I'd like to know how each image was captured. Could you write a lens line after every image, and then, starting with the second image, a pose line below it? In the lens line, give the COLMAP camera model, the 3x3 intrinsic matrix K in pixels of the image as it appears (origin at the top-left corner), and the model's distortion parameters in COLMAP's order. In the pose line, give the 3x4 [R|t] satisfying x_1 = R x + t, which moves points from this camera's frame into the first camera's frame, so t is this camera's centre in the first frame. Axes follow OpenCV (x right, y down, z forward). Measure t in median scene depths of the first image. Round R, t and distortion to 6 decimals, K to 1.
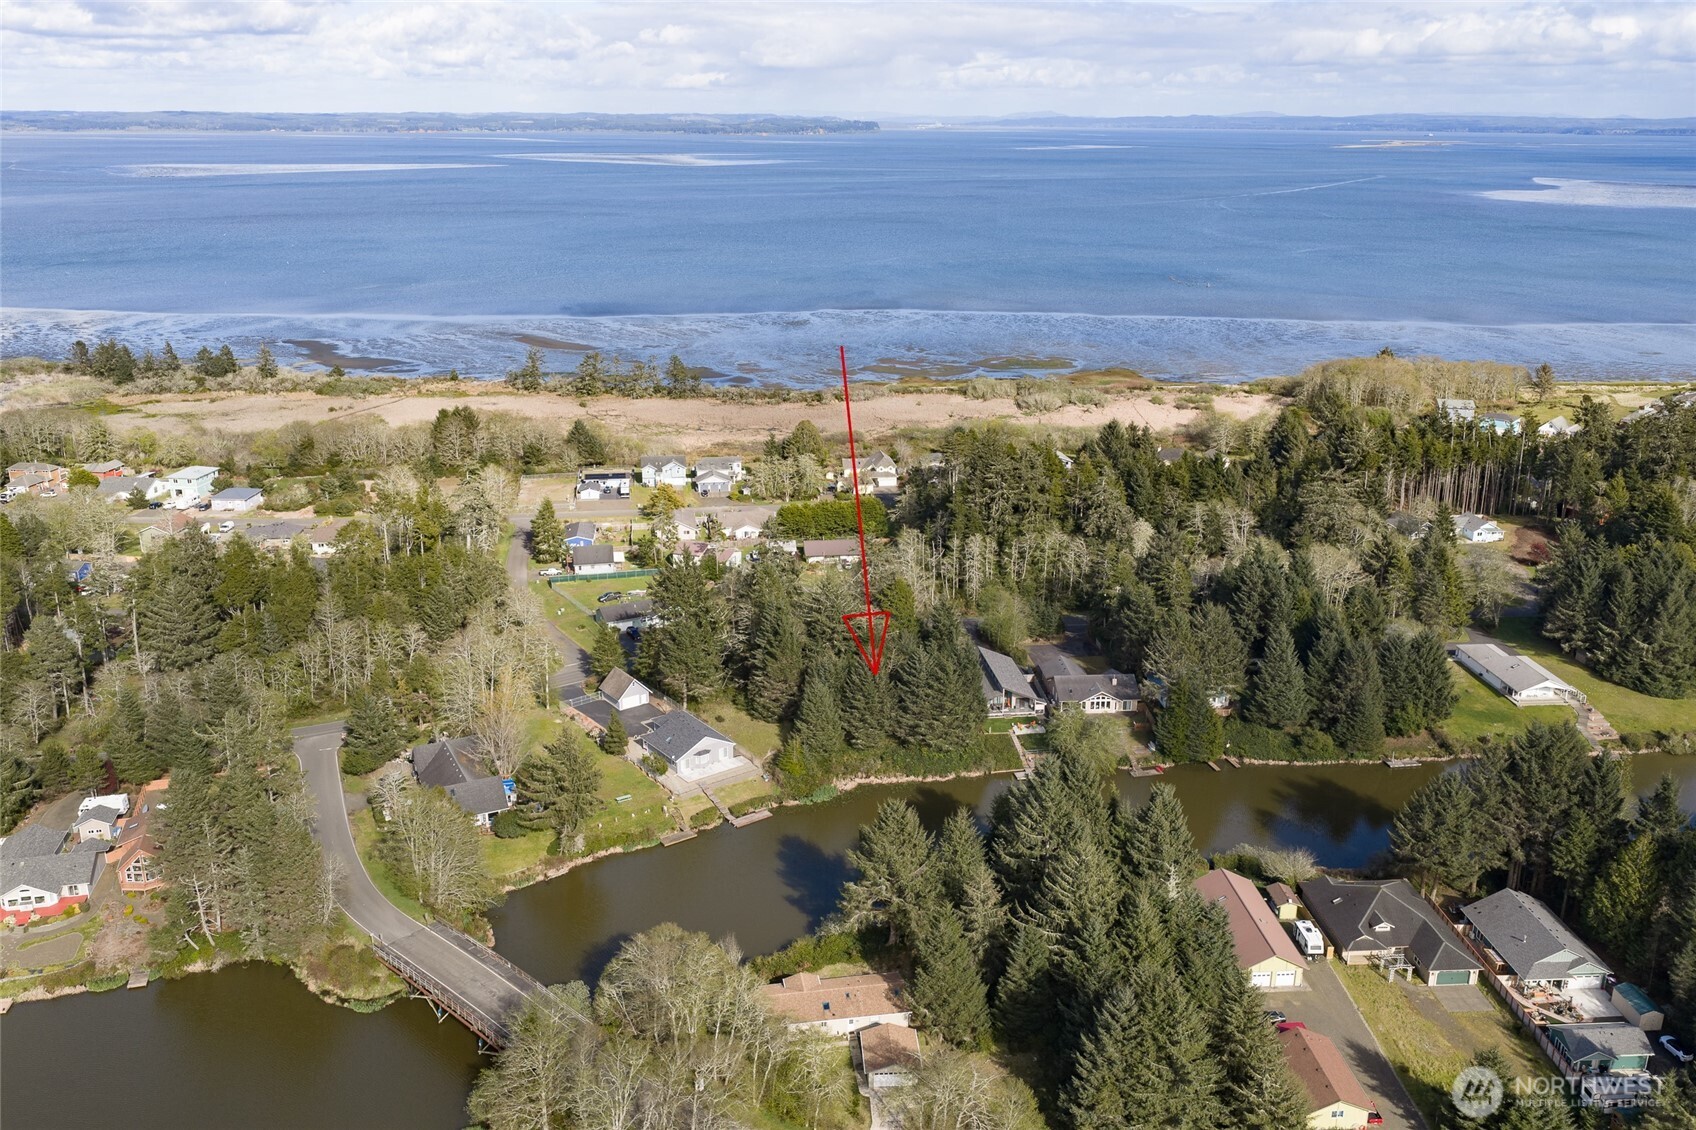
lens RADIAL K [[1417.6, 0, 852.2], [0, 1417.6, 561.7], [0, 0, 1]] dist [0.014695, -0.028750]
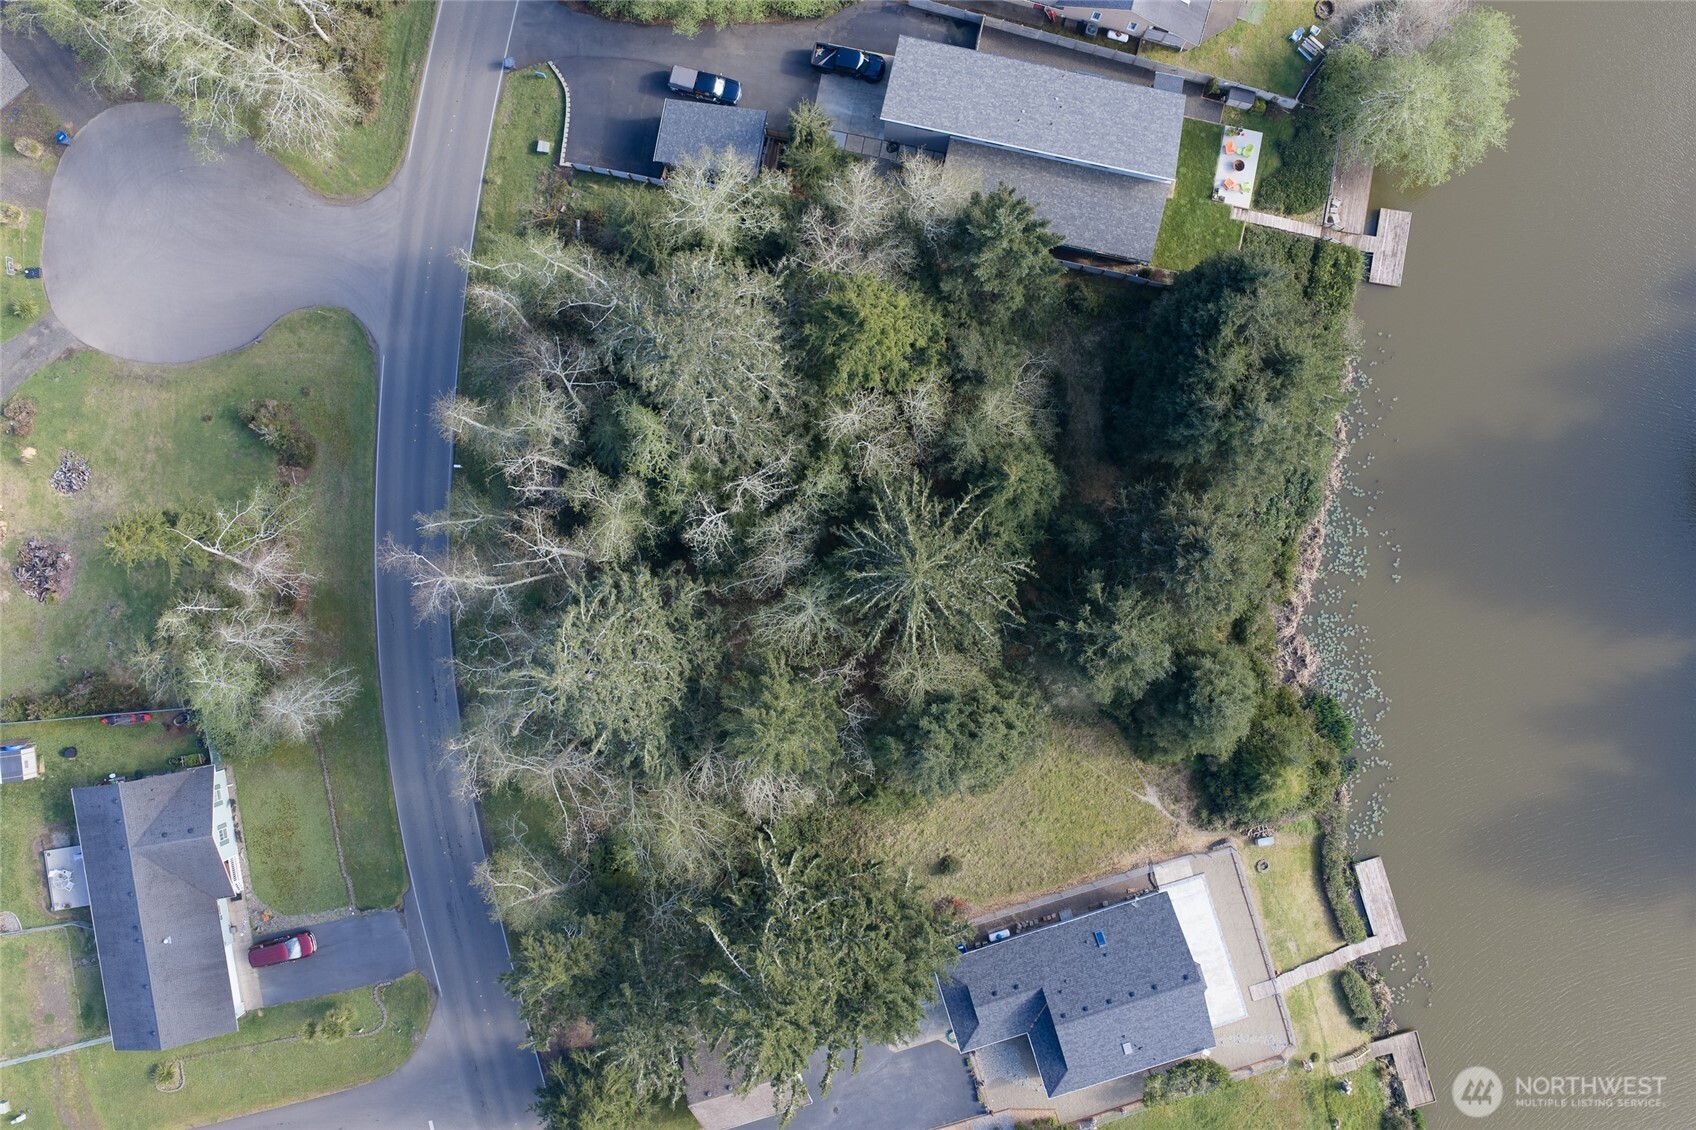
lens RADIAL K [[1417.6, 0, 845.6], [0, 1417.6, 568.9], [0, 0, 1]] dist [0.014695, -0.028750]
pose [[0.334131, -0.942406, -0.015072, -0.012393], [0.289468, 0.087387, 0.953190, -0.218933], [-0.896975, -0.322853, 0.301995, 0.696196]]
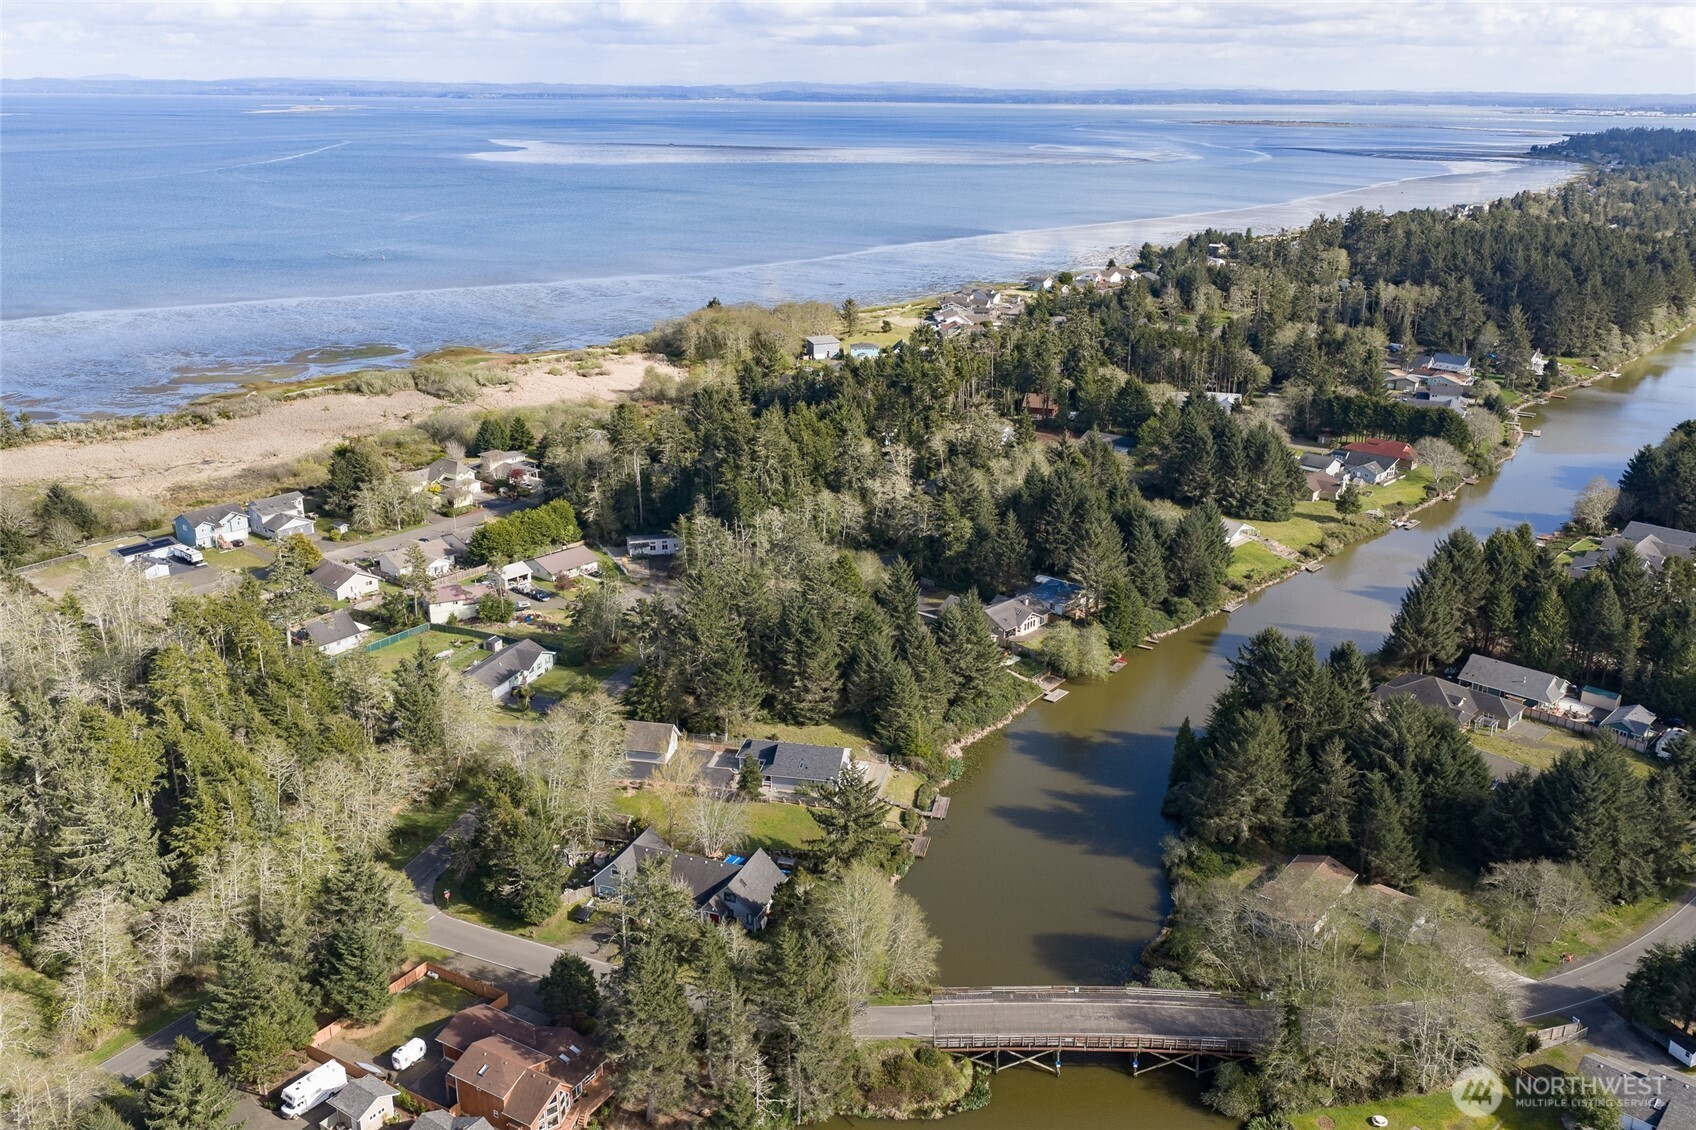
lens RADIAL K [[1417.6, 0, 856.6], [0, 1417.6, 572.0], [0, 0, 1]] dist [0.014695, -0.028750]
pose [[0.741406, -0.214132, 0.635975, -0.467652], [0.195401, 0.975543, 0.100670, -0.058232], [-0.641978, 0.049633, 0.765115, 0.182427]]
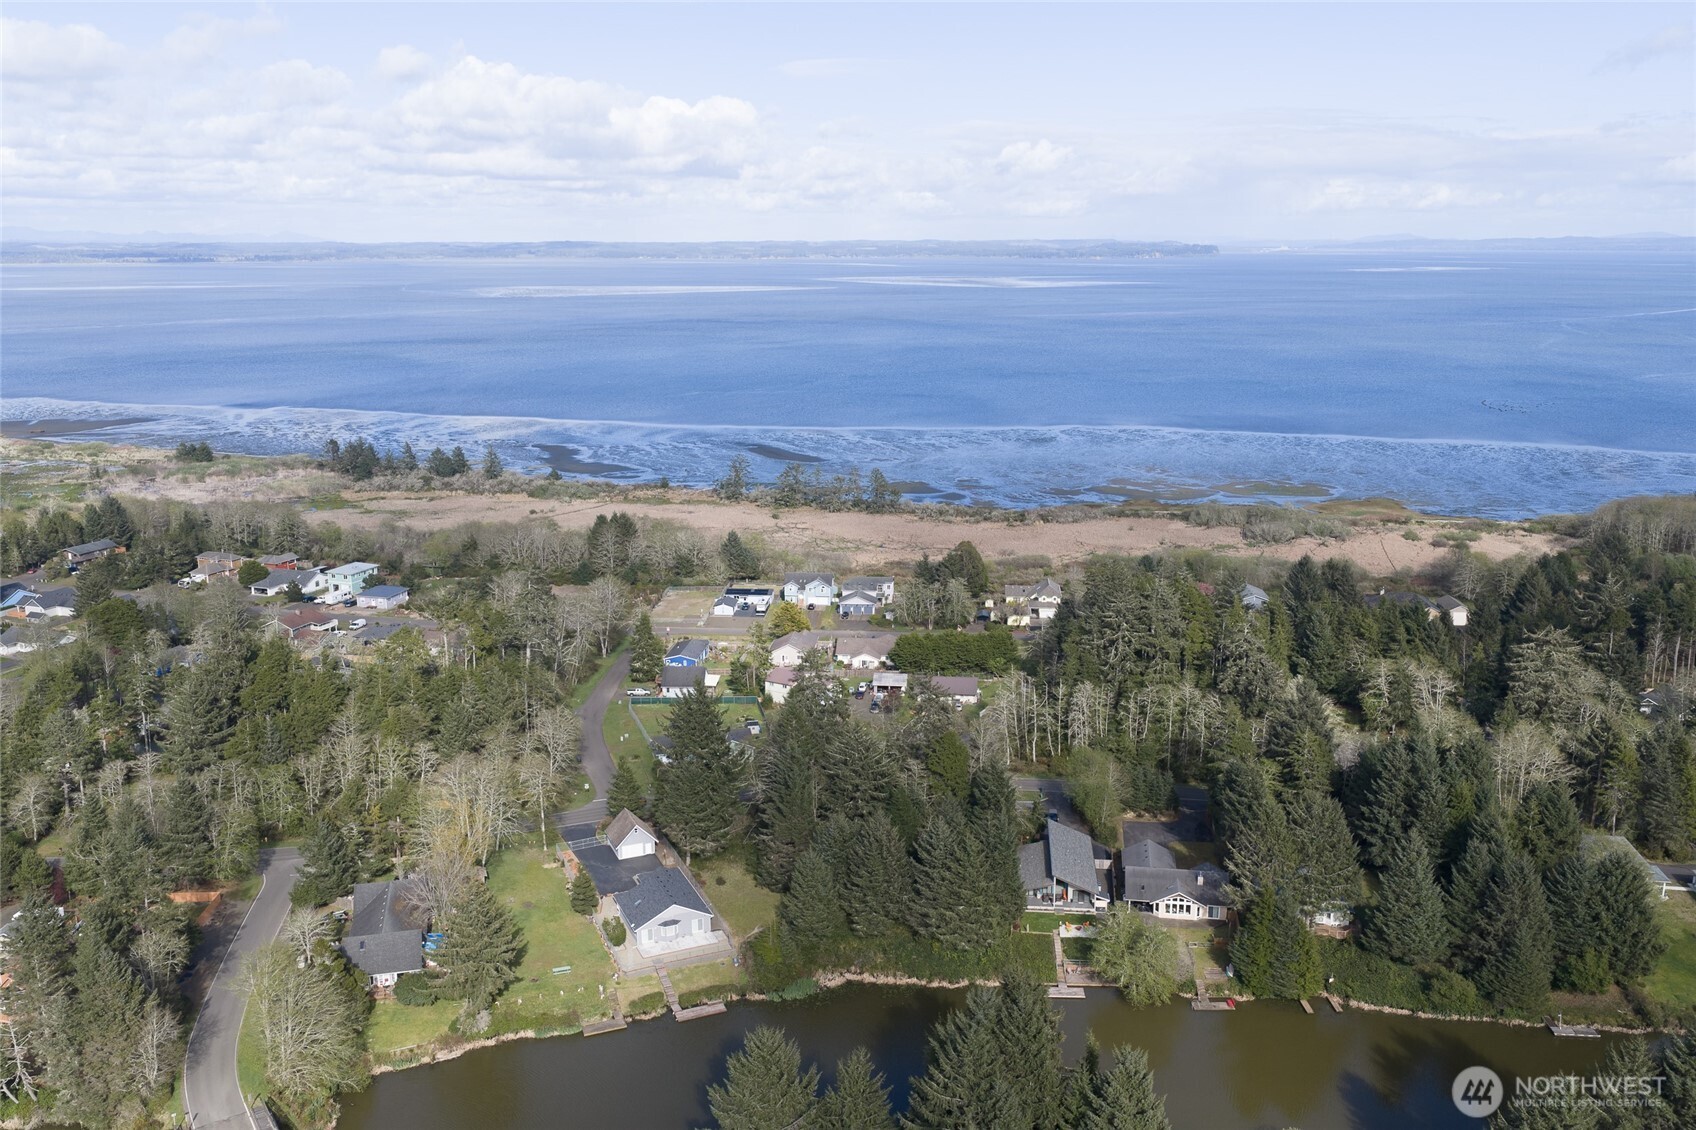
lens RADIAL K [[1417.6, 0, 847.3], [0, 1417.6, 552.9], [0, 0, 1]] dist [0.014695, -0.028750]
pose [[0.972207, 0.042660, -0.230204, 0.128204], [-0.062910, 0.994698, -0.081353, -0.016546], [0.225513, 0.093574, 0.969736, 0.121632]]
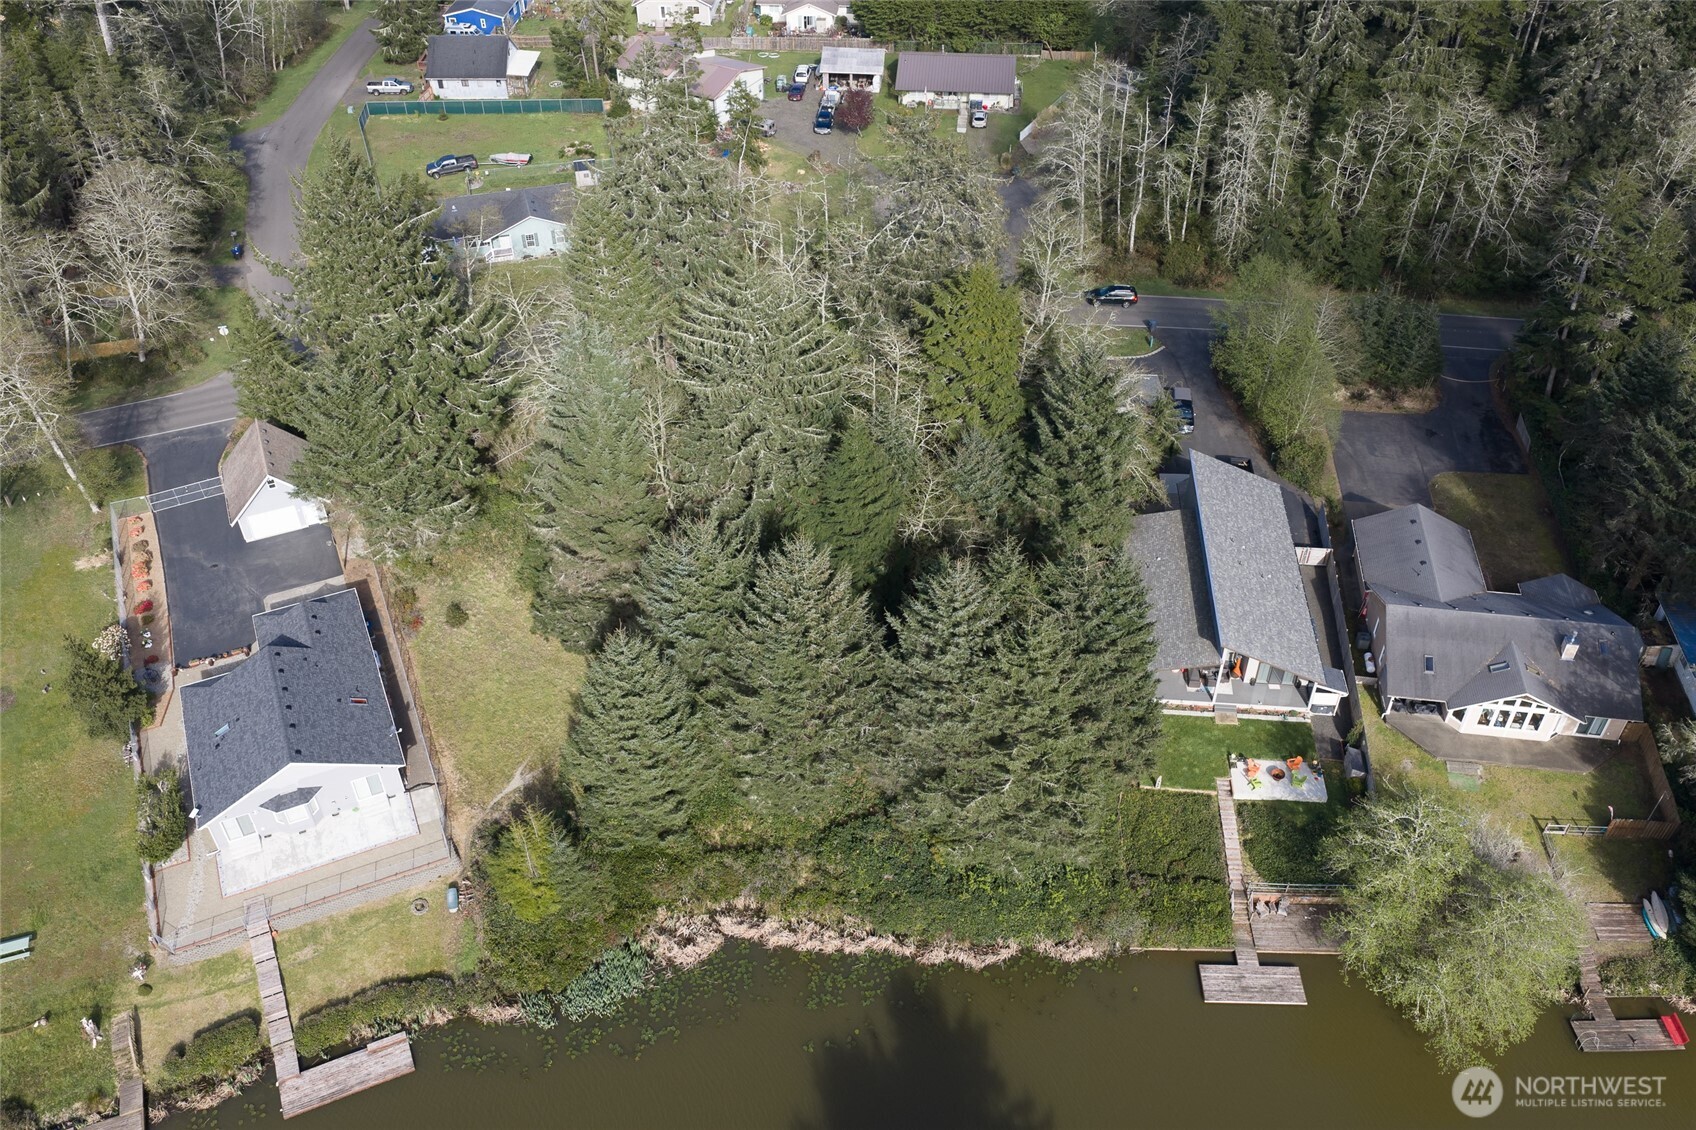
lens RADIAL K [[1417.6, 0, 848.4], [0, 1417.6, 570.5], [0, 0, 1]] dist [0.014695, -0.028750]
pose [[0.975696, 0.134662, -0.172870, 0.056022], [-0.056868, 0.917468, 0.393723, -0.042789], [0.211622, -0.374323, 0.902828, 0.508699]]
